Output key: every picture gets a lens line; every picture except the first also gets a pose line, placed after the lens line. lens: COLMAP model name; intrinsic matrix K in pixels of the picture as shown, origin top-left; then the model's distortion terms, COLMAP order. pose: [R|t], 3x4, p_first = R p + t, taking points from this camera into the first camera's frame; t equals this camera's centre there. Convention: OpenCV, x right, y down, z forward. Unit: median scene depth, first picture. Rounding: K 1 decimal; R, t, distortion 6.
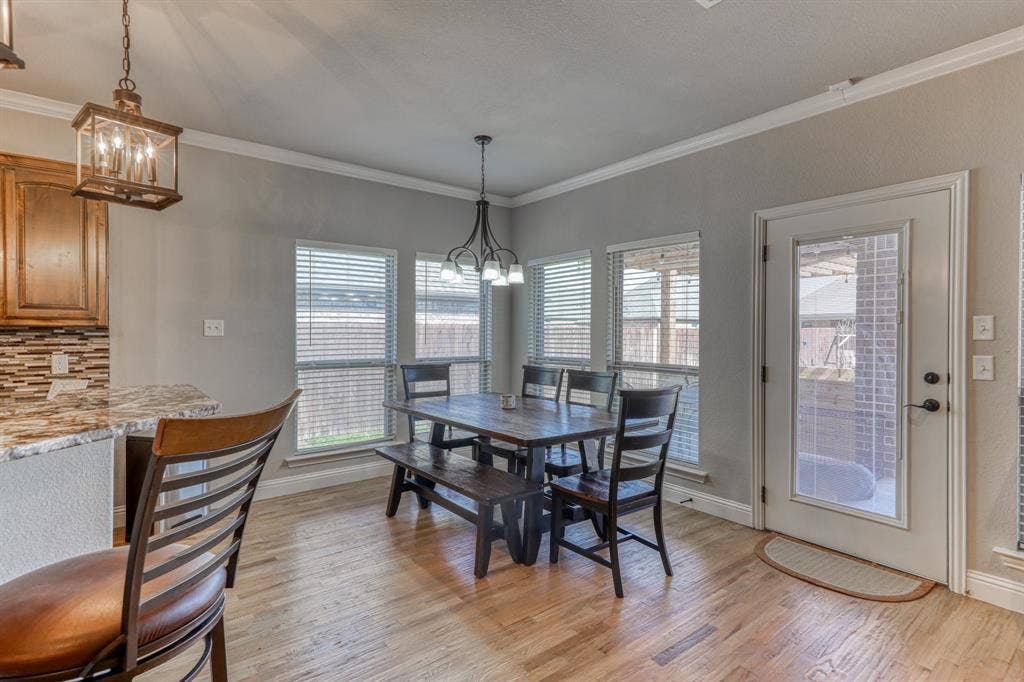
lens RADIAL K [[497.1, 0, 509.7], [0, 497.1, 335.0], [0, 0, 1]] dist [0.029264, -0.005318]
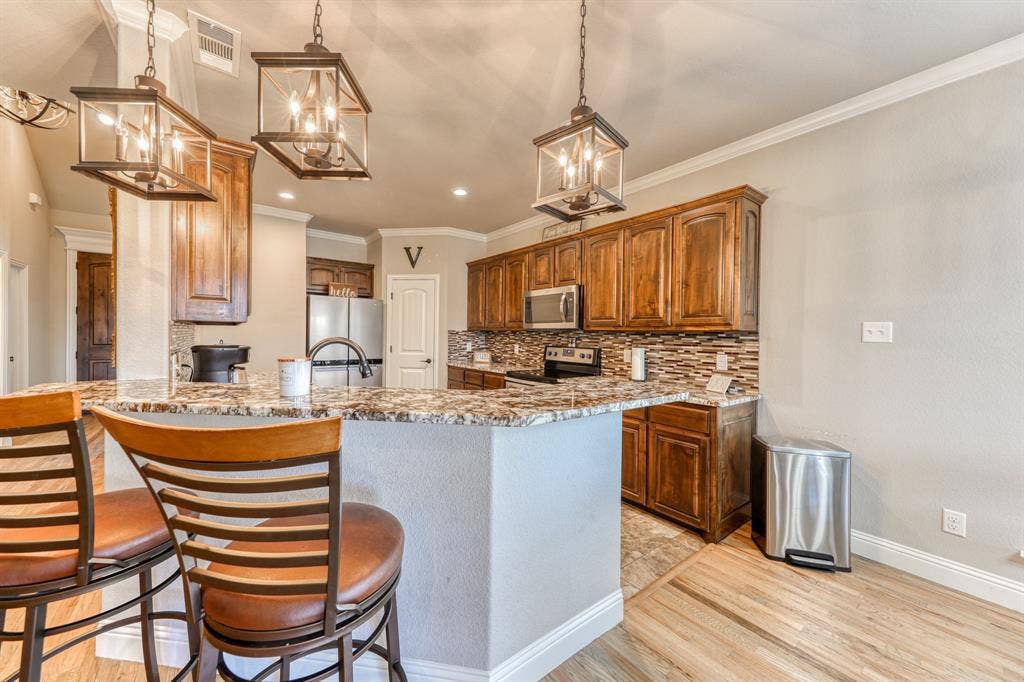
lens RADIAL K [[375.4, 0, 502.8], [0, 375.4, 336.6], [0, 0, 1]] dist [0.021012, 0.000005]
pose [[-0.028176, 0.003938, -0.999595, 0.035410], [-0.016473, 0.999855, 0.004403, 0.000478], [0.999467, 0.016590, -0.028107, 0.474408]]
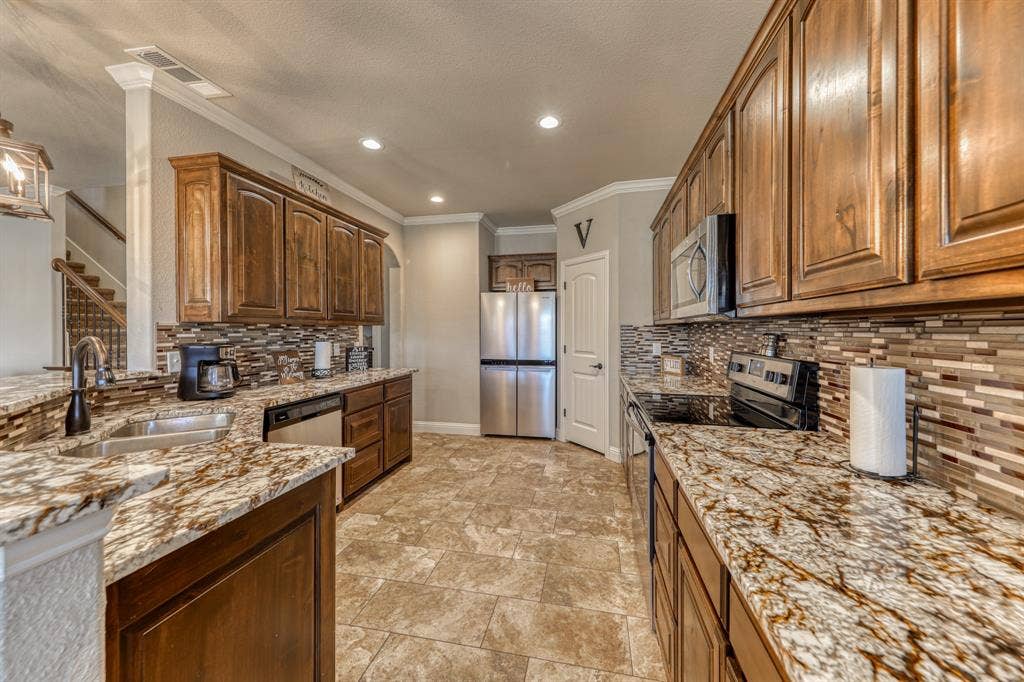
lens RADIAL K [[375.4, 0, 522.1], [0, 375.4, 332.0], [0, 0, 1]] dist [0.021012, 0.000005]
pose [[-0.764558, 0.003769, -0.644544, -0.549491], [-0.000725, 0.999977, 0.006707, -0.001920], [0.644555, 0.005596, -0.764538, 0.860995]]
